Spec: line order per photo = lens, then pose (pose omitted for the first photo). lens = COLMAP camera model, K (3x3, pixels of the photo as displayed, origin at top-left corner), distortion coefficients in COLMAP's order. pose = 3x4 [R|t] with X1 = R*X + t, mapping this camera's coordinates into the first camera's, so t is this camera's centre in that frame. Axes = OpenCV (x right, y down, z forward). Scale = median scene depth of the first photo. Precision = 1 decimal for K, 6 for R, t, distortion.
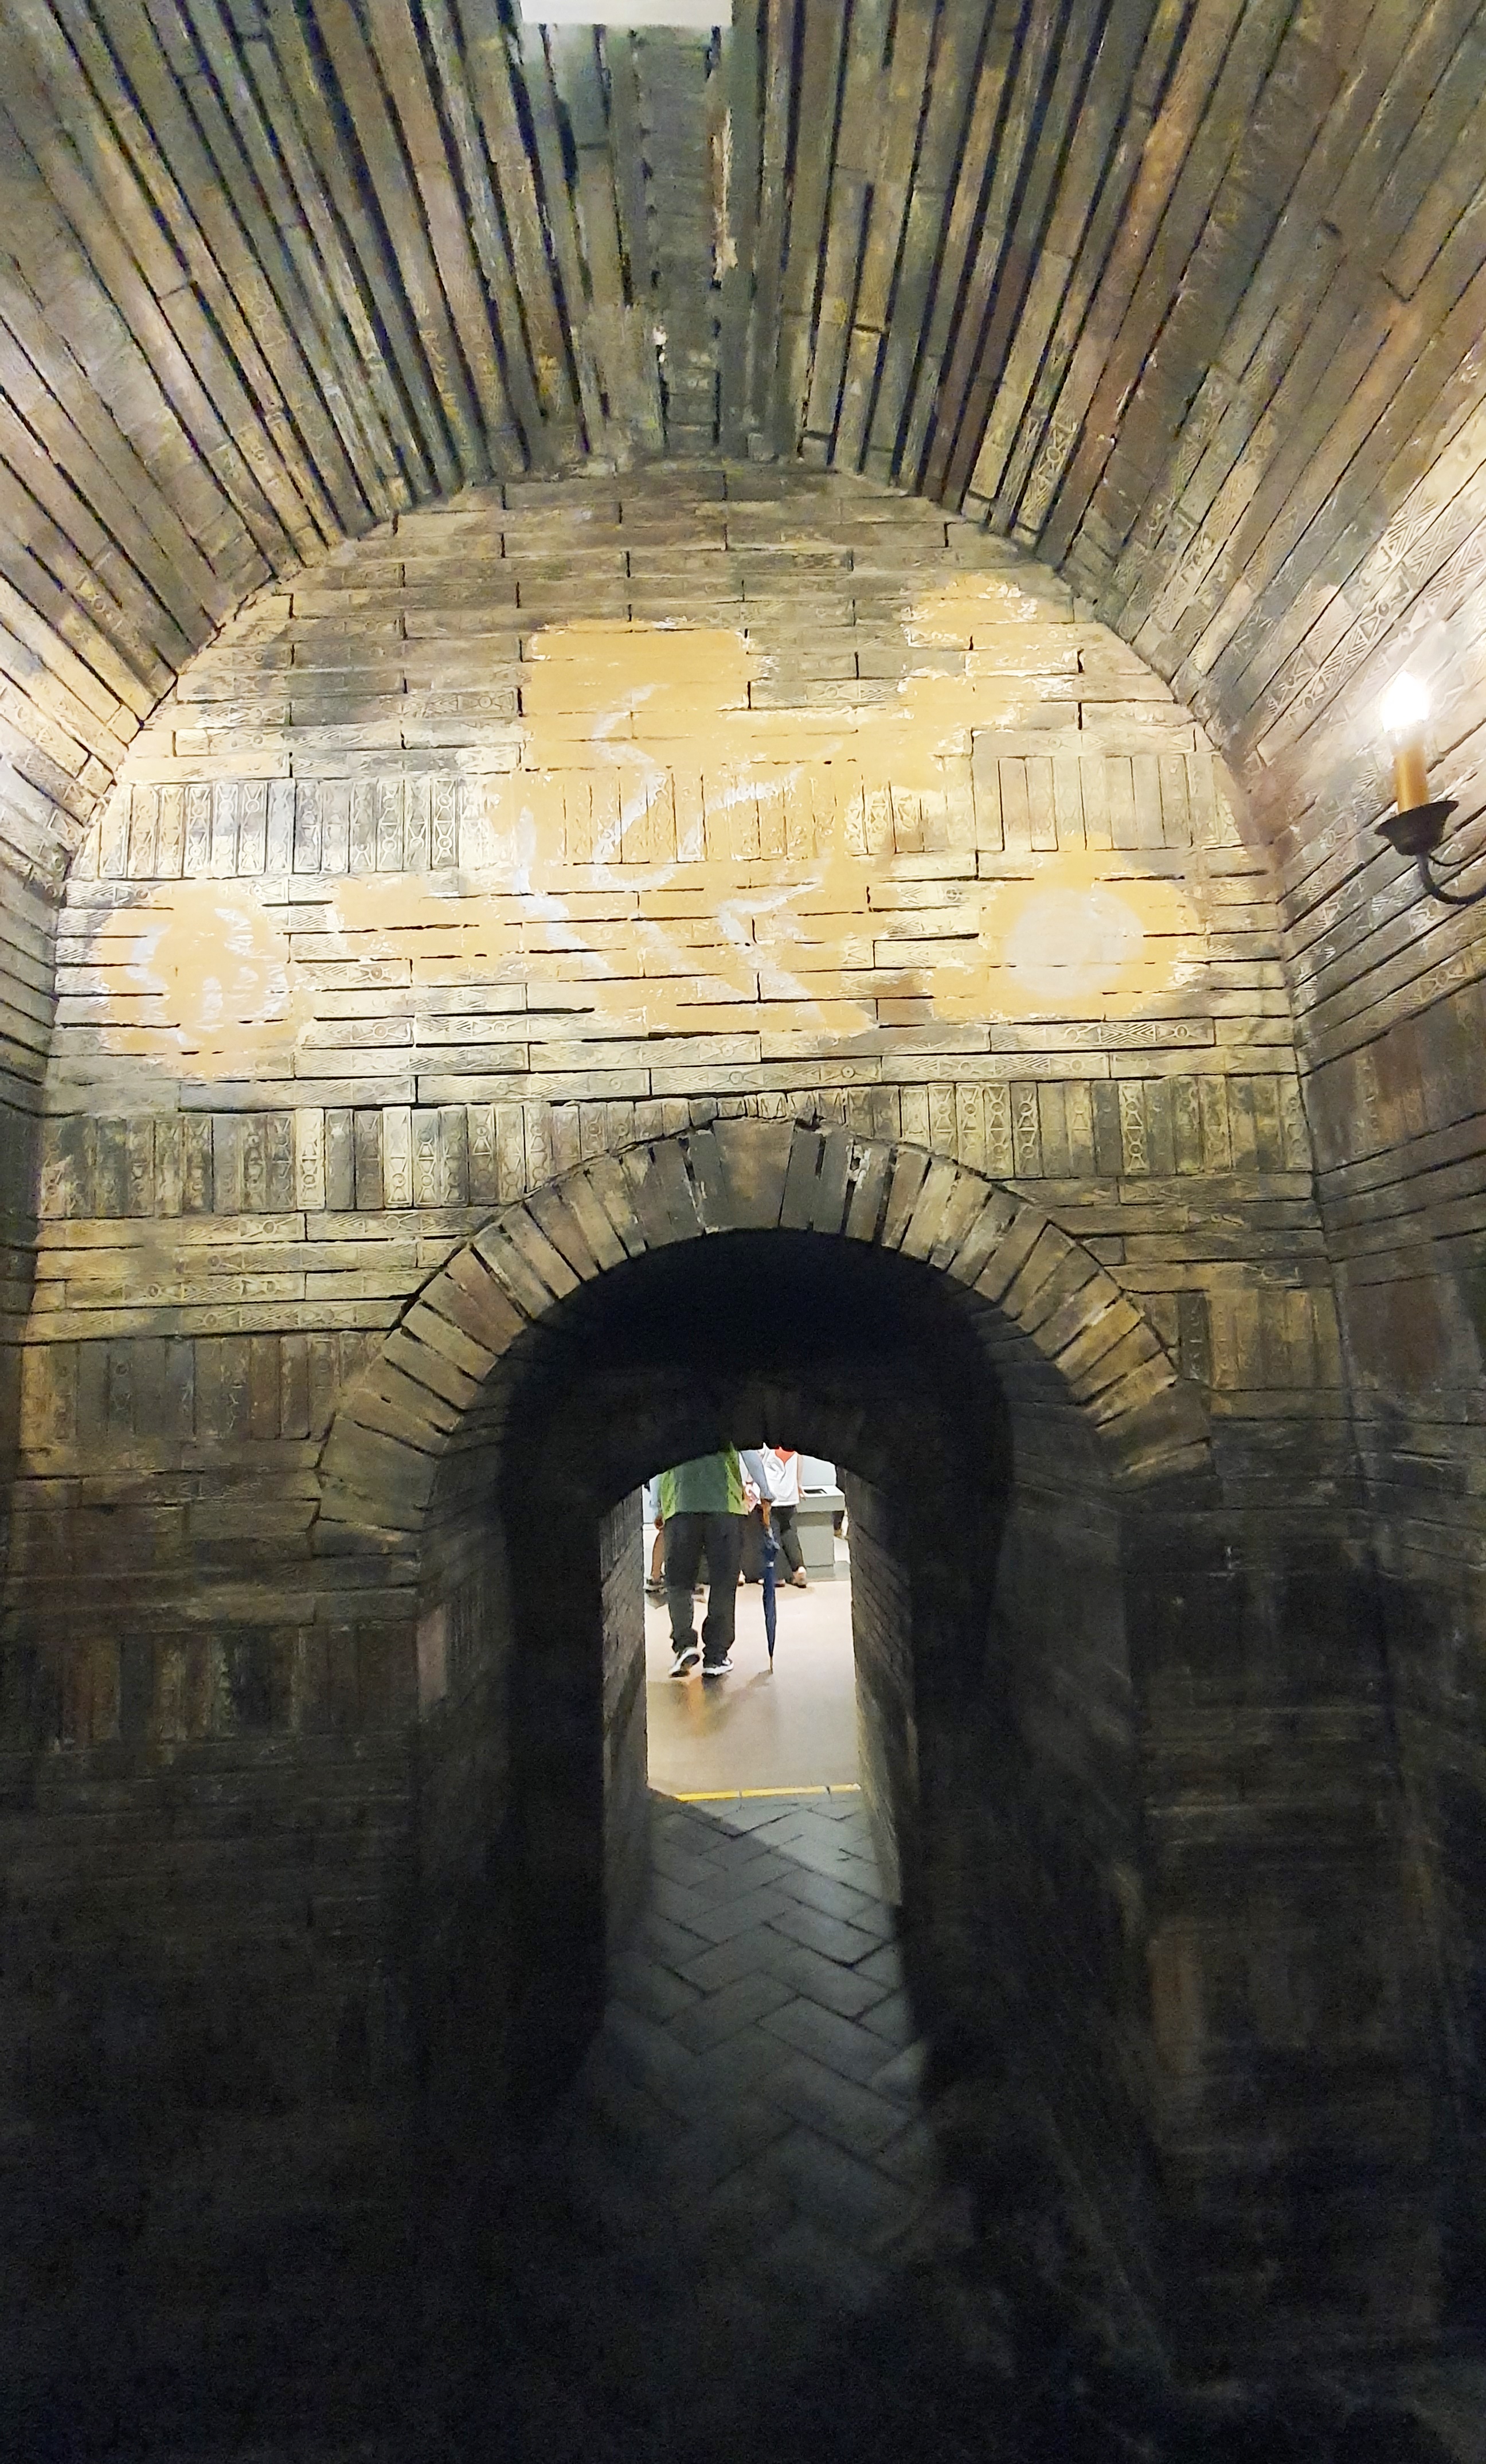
lens RADIAL K [[1438.4, 0, 782.8], [0, 1438.4, 1240.6], [0, 0, 1]] dist [0.018870, -0.000827]
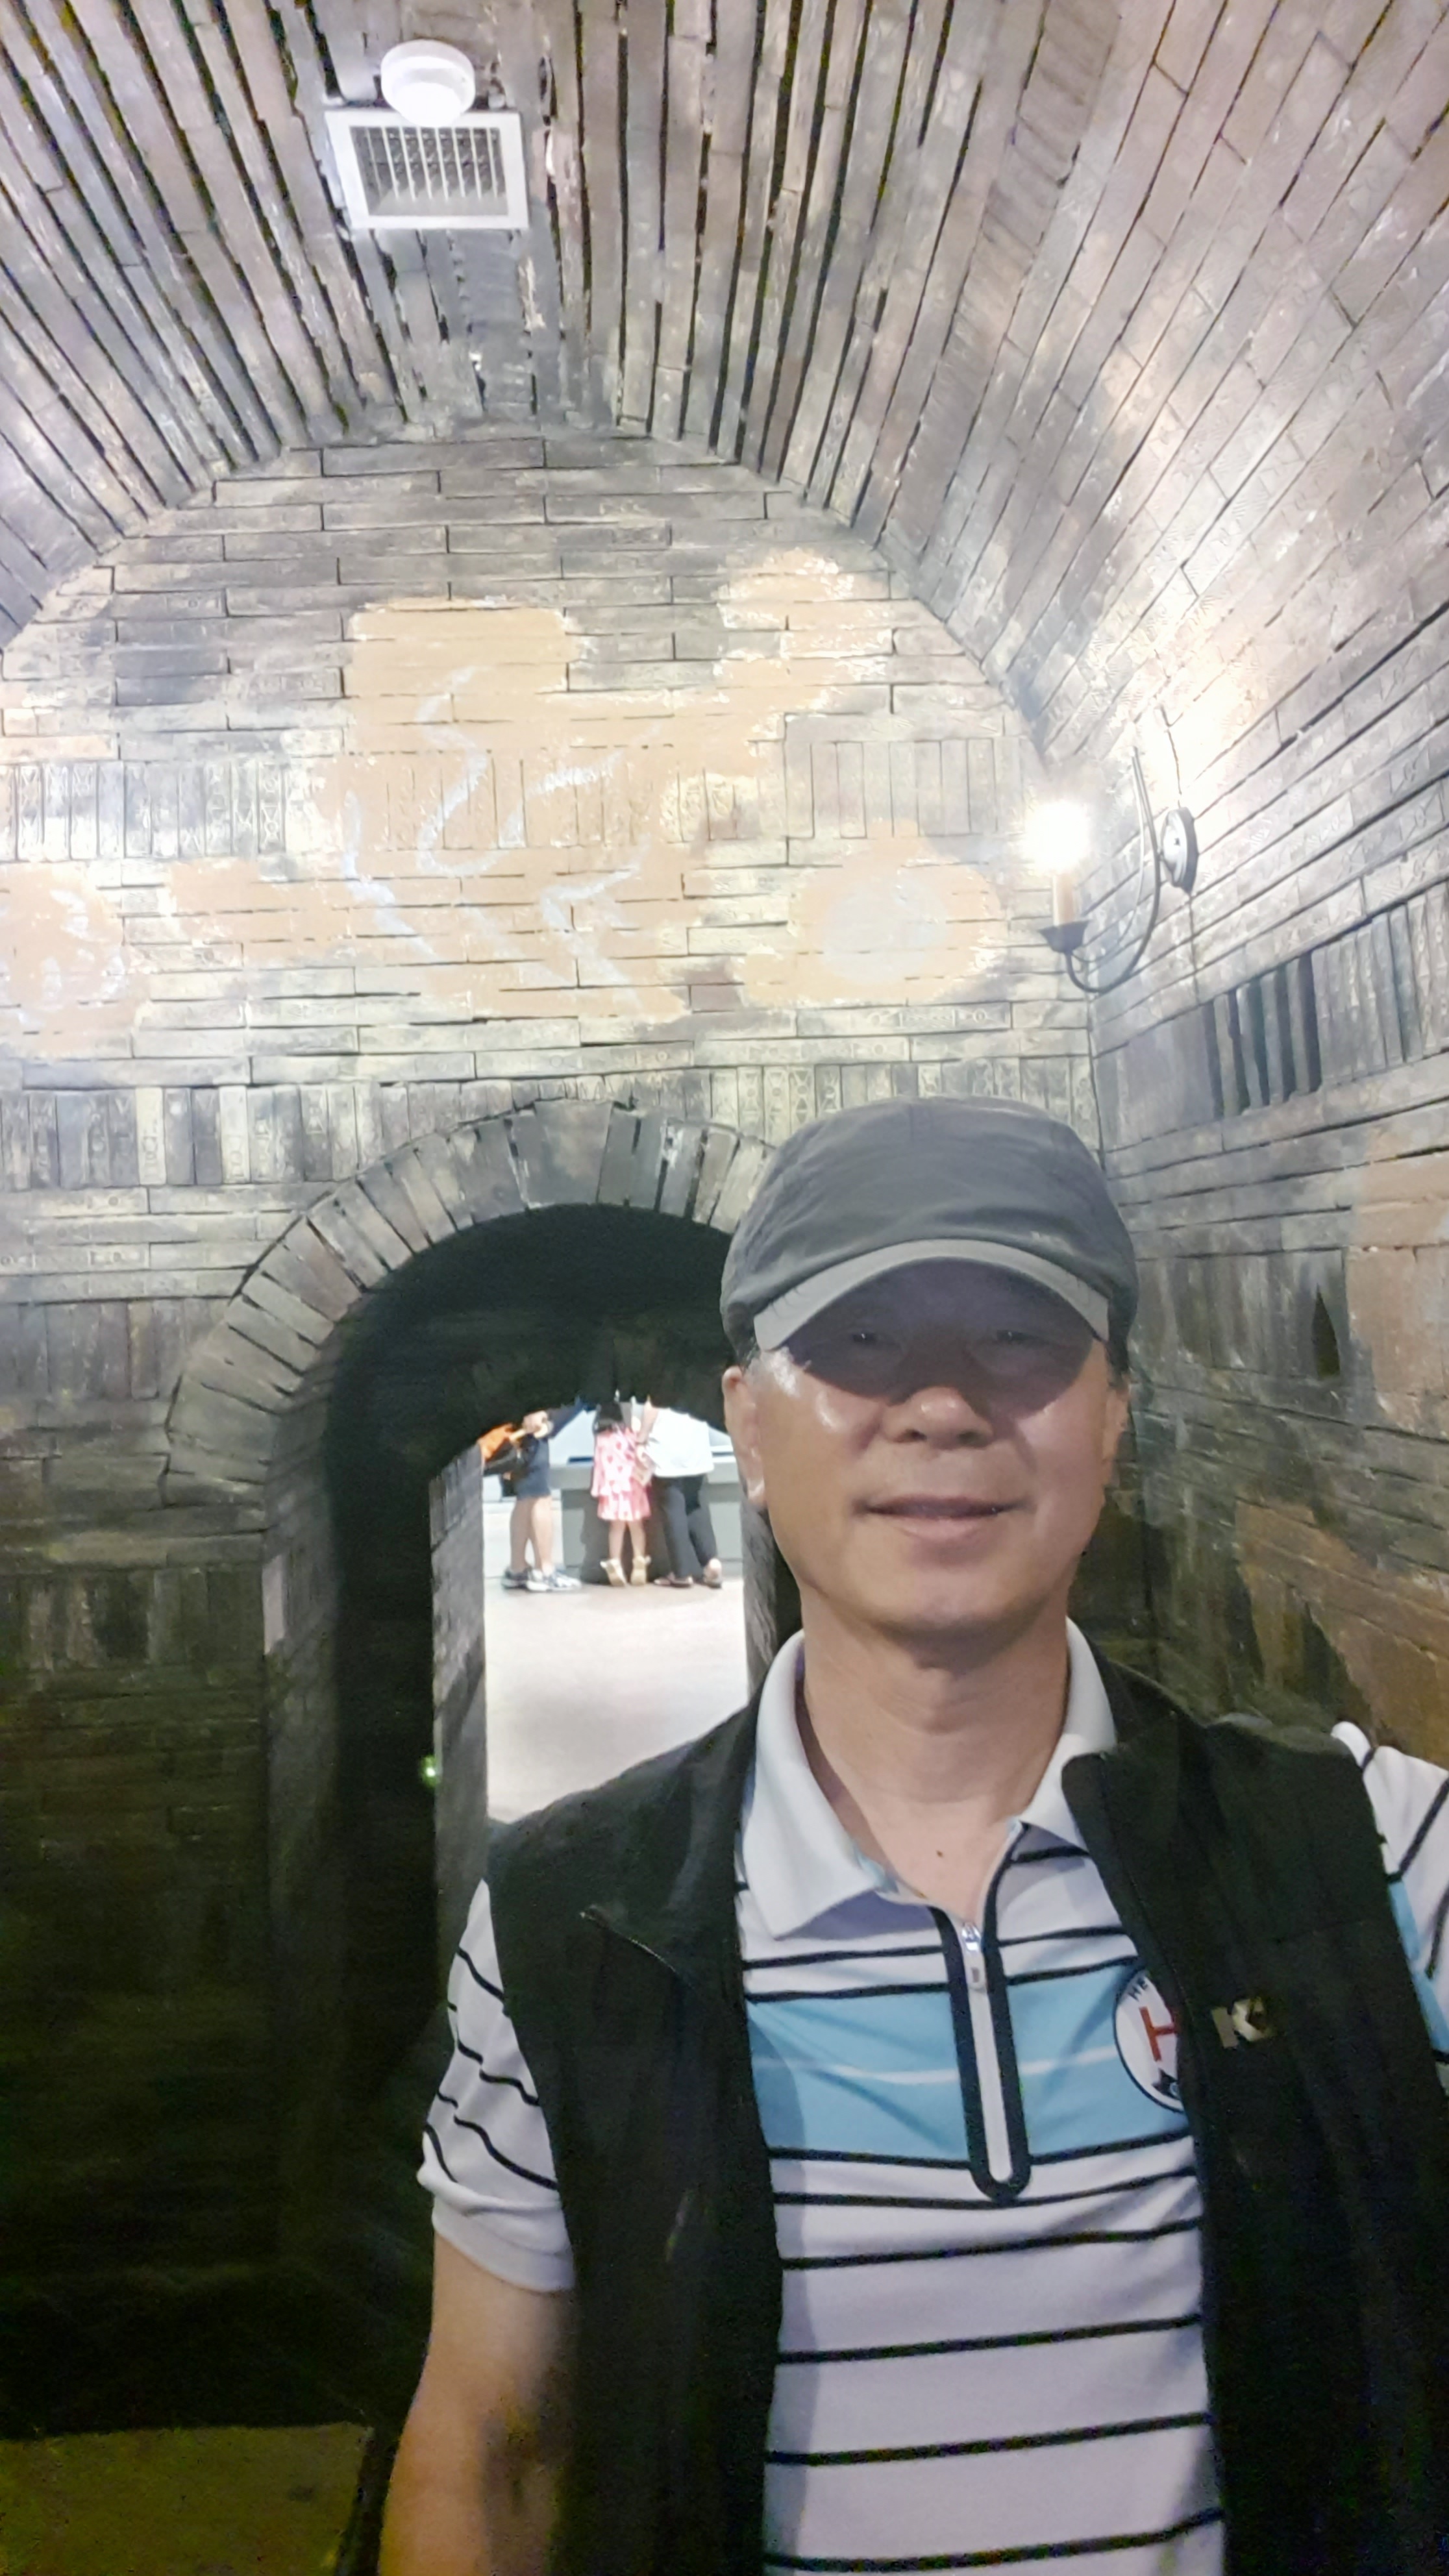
lens RADIAL K [[2061.2, 0, 726.0], [0, 2061.2, 1292.1], [0, 0, 1]] dist [0.165376, -0.377644]
pose [[0.999829, 0.002149, 0.018392, 0.064126], [-0.003873, 0.995539, 0.094266, -0.087189], [-0.018107, -0.094321, 0.995377, -0.531389]]
